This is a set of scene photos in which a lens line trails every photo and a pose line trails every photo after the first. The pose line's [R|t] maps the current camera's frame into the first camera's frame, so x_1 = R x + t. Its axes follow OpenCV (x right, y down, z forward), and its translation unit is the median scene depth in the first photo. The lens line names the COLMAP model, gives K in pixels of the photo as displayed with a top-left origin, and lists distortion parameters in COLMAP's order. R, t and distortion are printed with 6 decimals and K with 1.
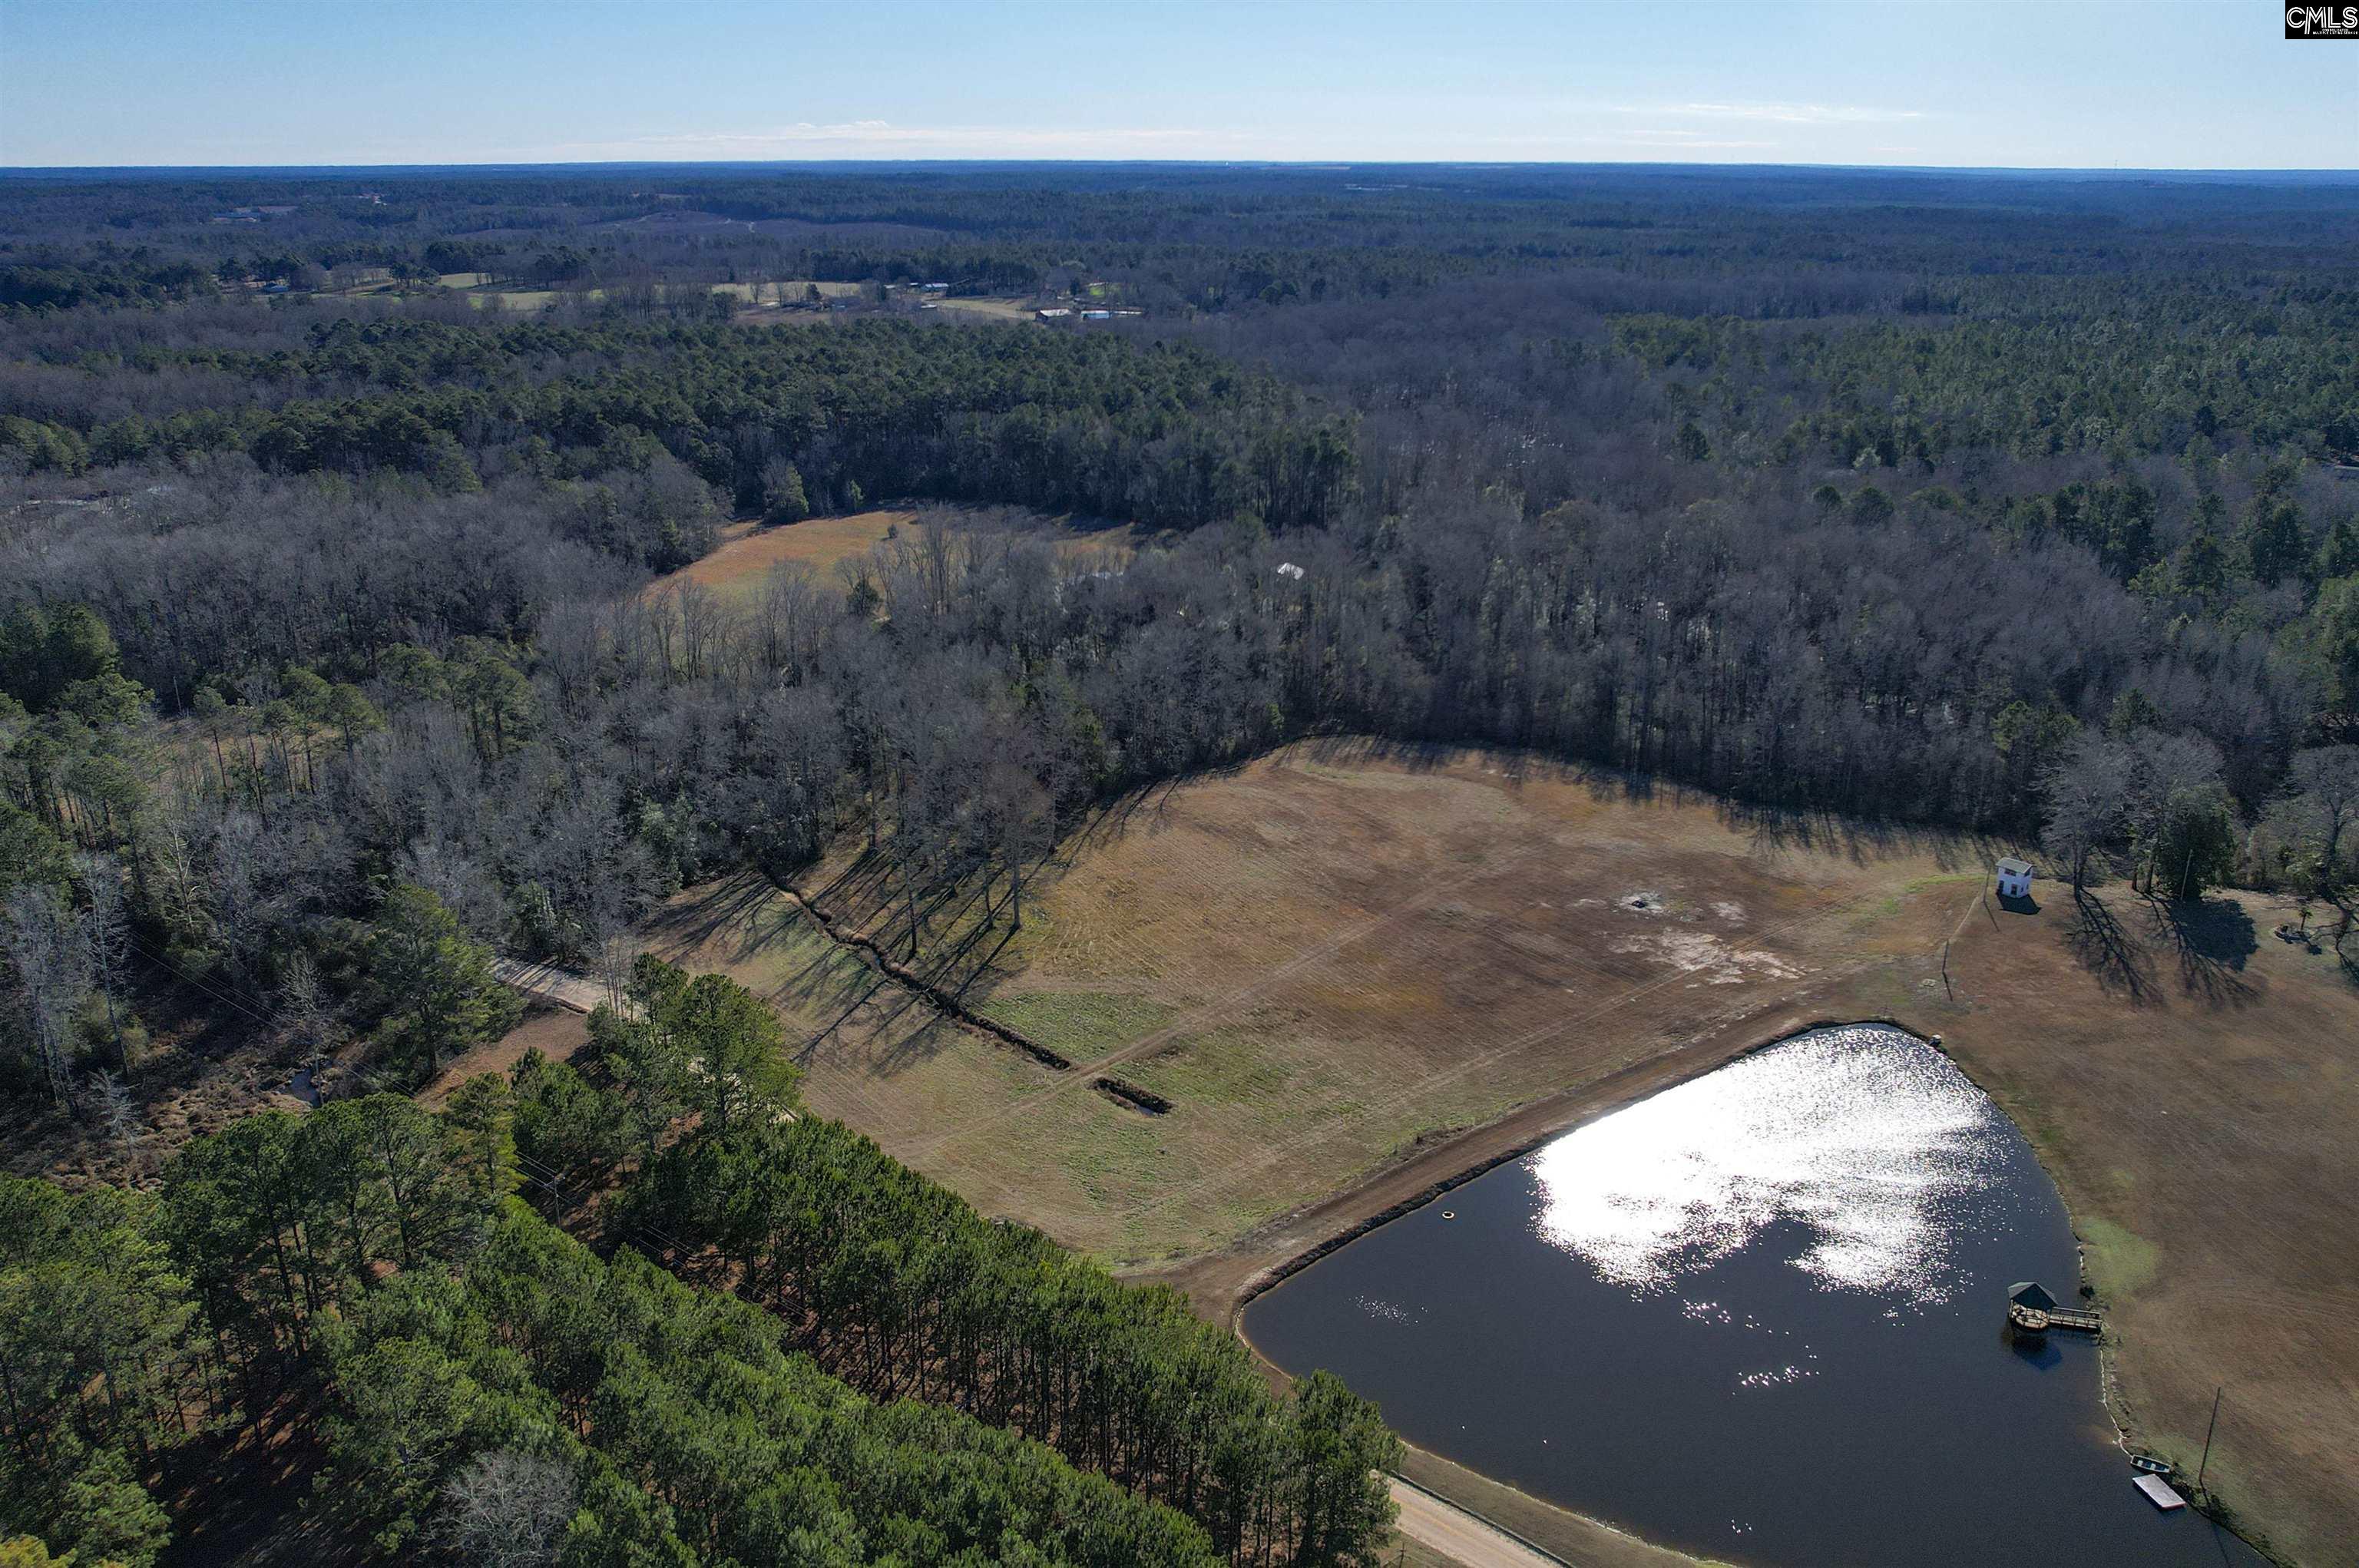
lens RADIAL K [[1803.6, 0, 1179.5], [0, 1803.6, 784.0], [0, 0, 1]] dist [-0.062247, 0.044761]
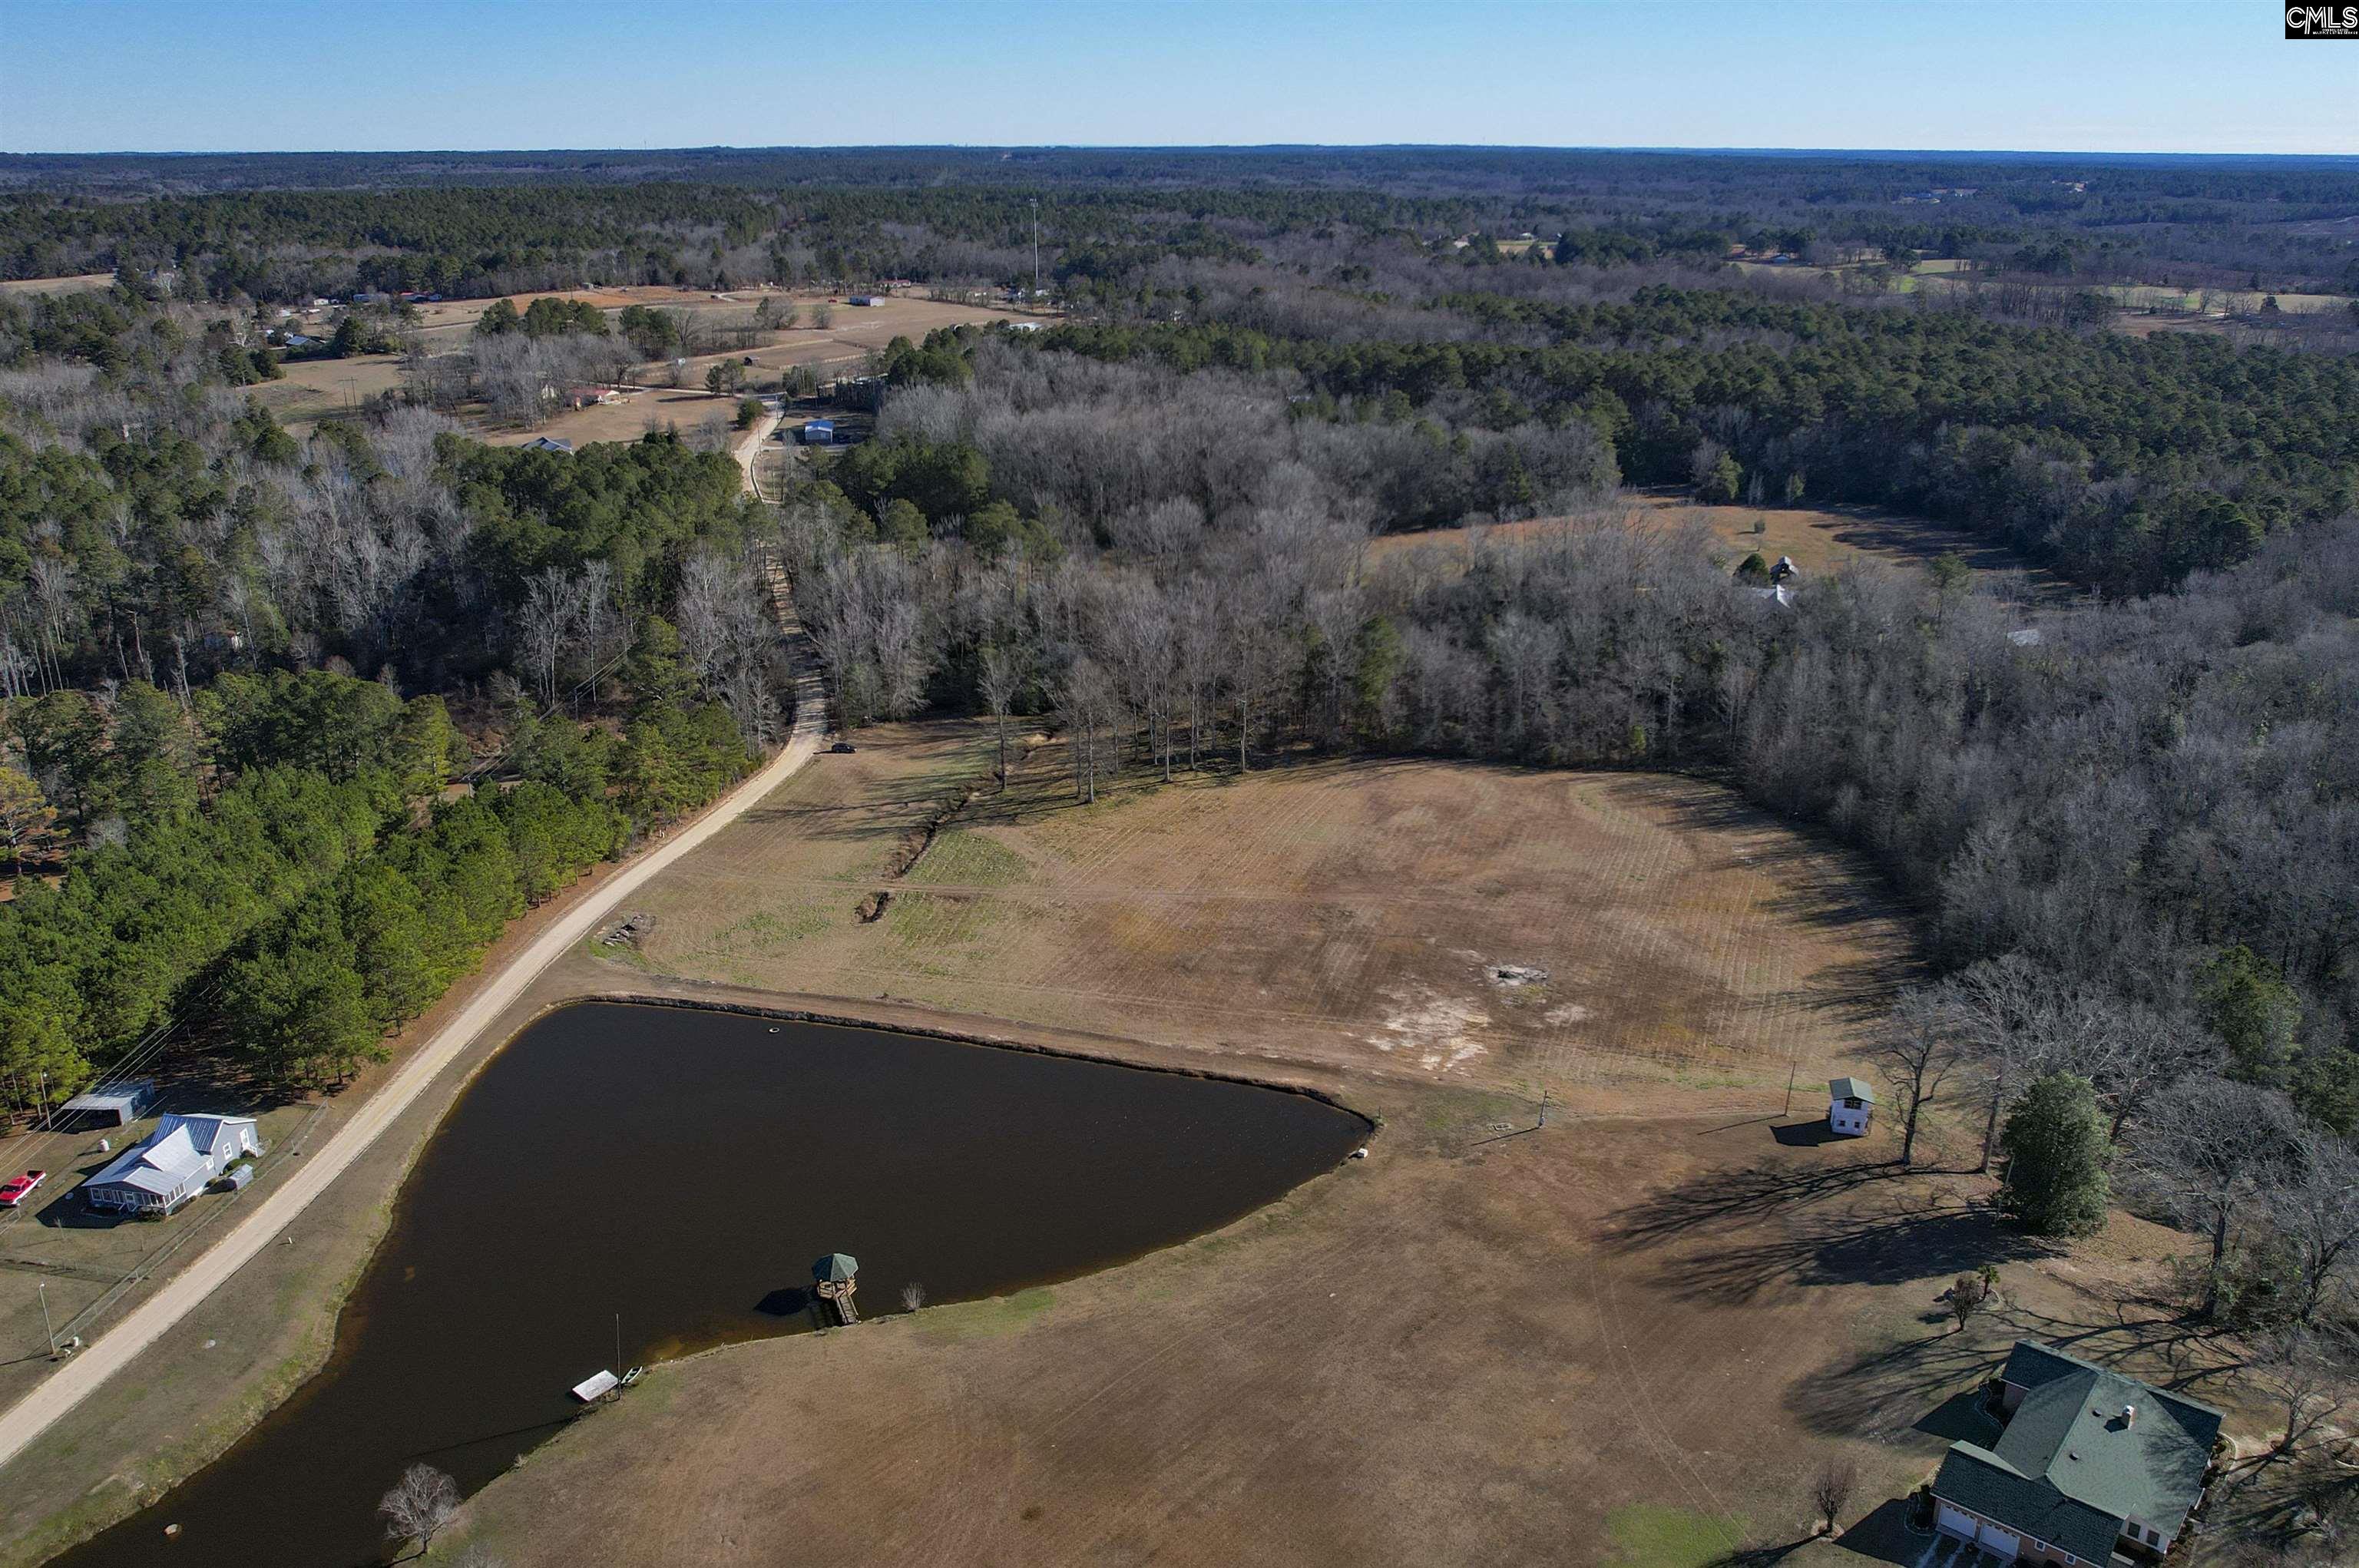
lens RADIAL K [[1819.6, 0, 1189.2], [0, 1819.6, 775.3], [0, 0, 1]] dist [-0.051848, -0.001658]
pose [[0.606304, 0.263132, -0.750438, 0.416366], [-0.262457, 0.957006, 0.123515, -0.050641], [0.750674, 0.122070, 0.649297, 0.145004]]
